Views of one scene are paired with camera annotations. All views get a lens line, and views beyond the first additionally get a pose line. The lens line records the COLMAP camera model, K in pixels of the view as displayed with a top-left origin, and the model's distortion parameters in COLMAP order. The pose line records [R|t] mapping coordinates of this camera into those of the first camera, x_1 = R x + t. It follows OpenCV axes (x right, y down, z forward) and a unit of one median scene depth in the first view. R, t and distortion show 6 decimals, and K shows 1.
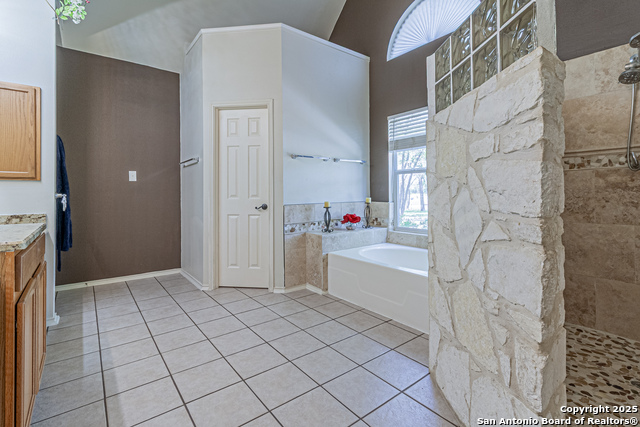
lens RADIAL K [[305.9, 0, 325.8], [0, 305.9, 158.9], [0, 0, 1]] dist [0.006171, -0.000800]
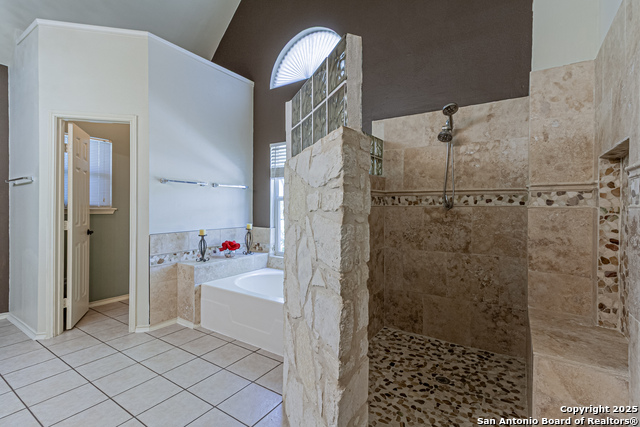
lens RADIAL K [[305.9, 0, 336.8], [0, 305.9, 174.5], [0, 0, 1]] dist [0.006171, -0.000800]
pose [[0.943806, 0.033946, 0.328751, 0.088191], [-0.037445, 0.999289, 0.004316, -0.053802], [-0.328371, -0.016383, 0.944407, -0.022597]]
